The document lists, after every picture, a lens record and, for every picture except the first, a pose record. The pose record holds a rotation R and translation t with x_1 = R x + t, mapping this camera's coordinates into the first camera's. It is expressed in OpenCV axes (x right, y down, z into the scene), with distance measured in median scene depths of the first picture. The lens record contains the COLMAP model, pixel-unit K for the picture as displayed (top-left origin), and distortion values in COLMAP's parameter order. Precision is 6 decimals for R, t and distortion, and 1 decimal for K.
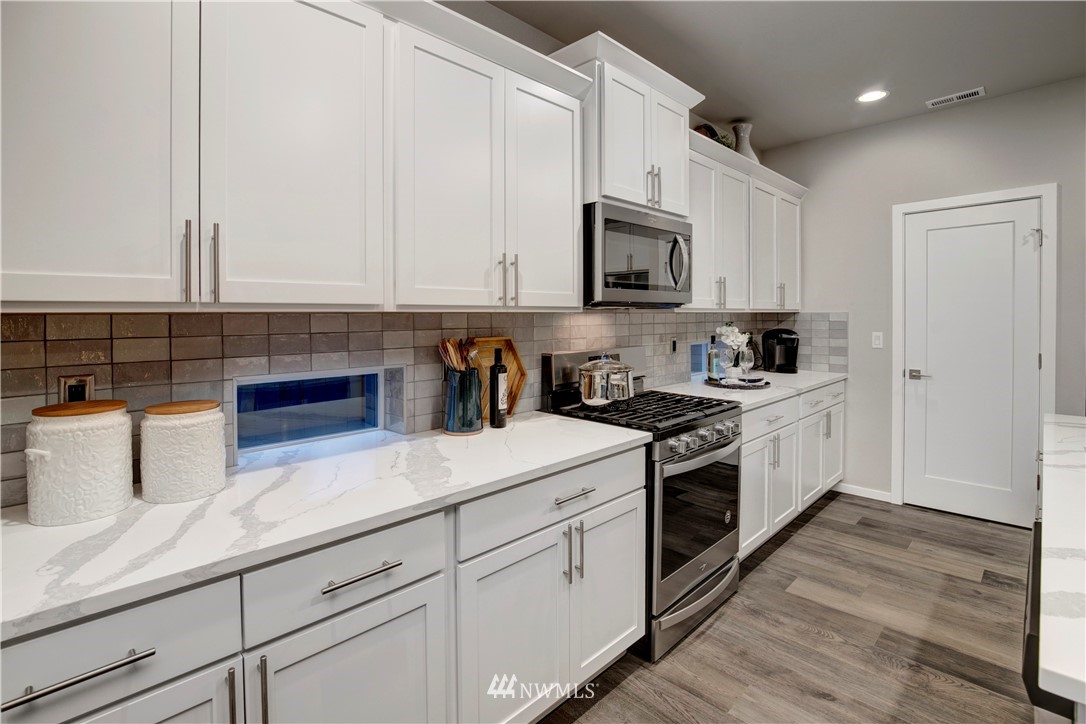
lens RADIAL K [[523.5, 0, 543.8], [0, 523.5, 333.0], [0, 0, 1]] dist [-0.012885, -0.001350]
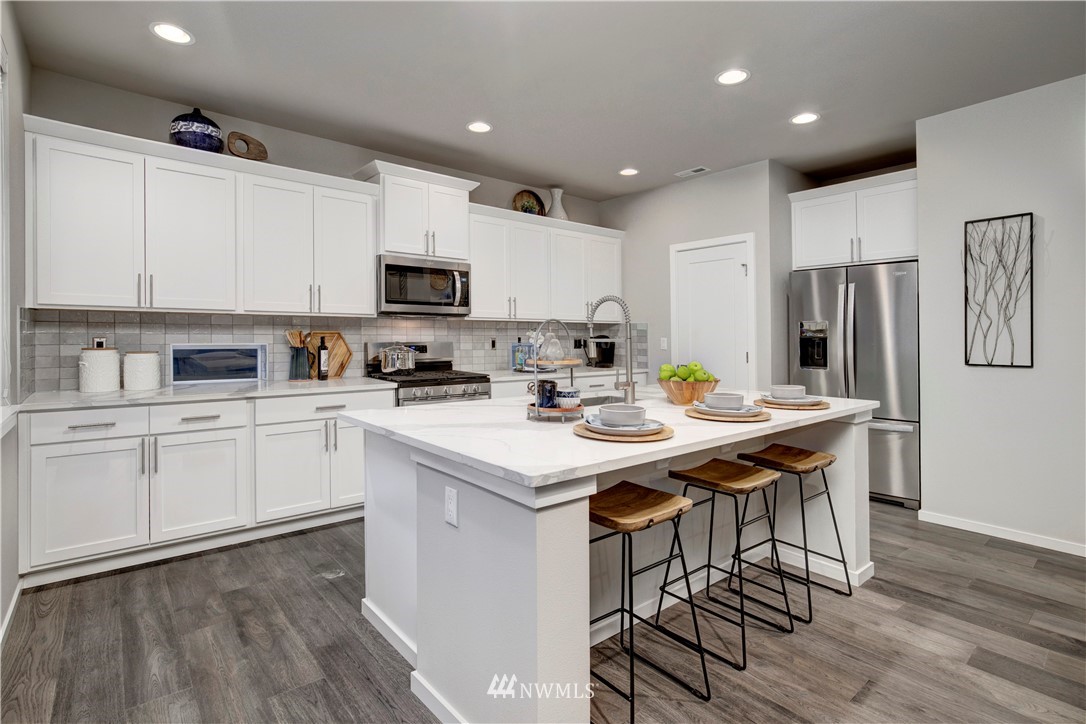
lens RADIAL K [[550.1, 0, 546.3], [0, 550.1, 336.2], [0, 0, 1]] dist [-0.018276, -0.002044]
pose [[0.997072, 0.011589, -0.075588, 0.786402], [-0.013824, 0.999480, -0.029115, 0.070048], [0.075211, 0.030075, 0.996714, -0.784057]]
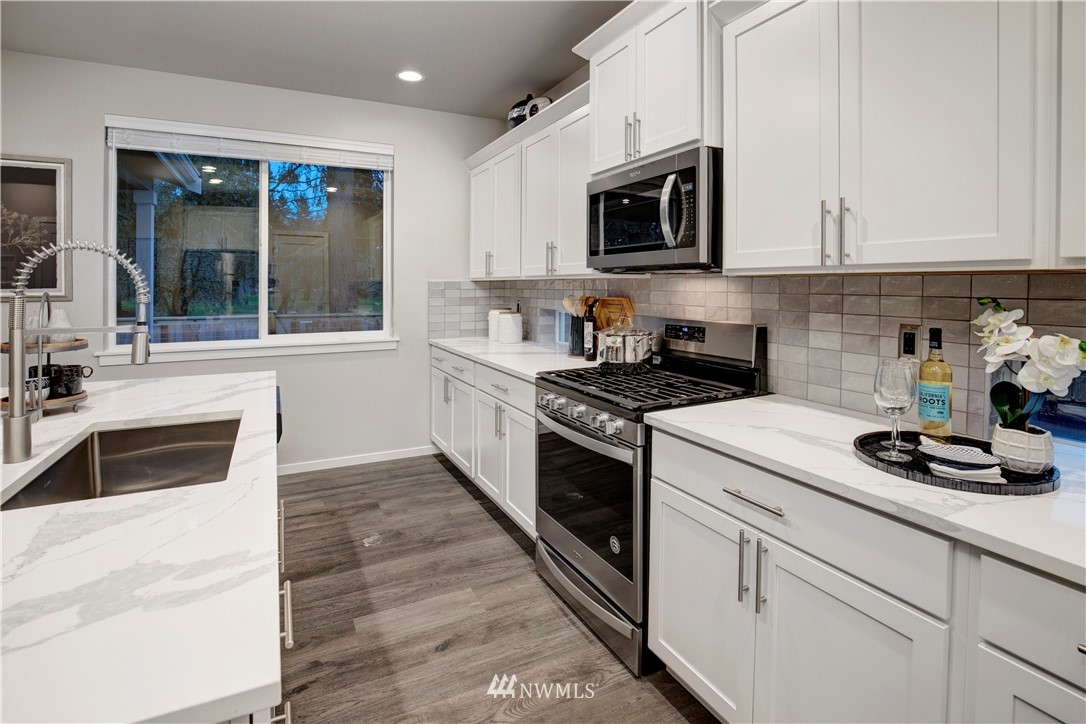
lens RADIAL K [[532.3, 0, 555.8], [0, 532.3, 289.8], [0, 0, 1]] dist [-0.043200, 0.001012]
pose [[-0.306294, 0.026234, -0.951575, 1.245327], [-0.018044, 0.999281, 0.033357, -0.053107], [0.951766, 0.027387, -0.305600, 1.295957]]
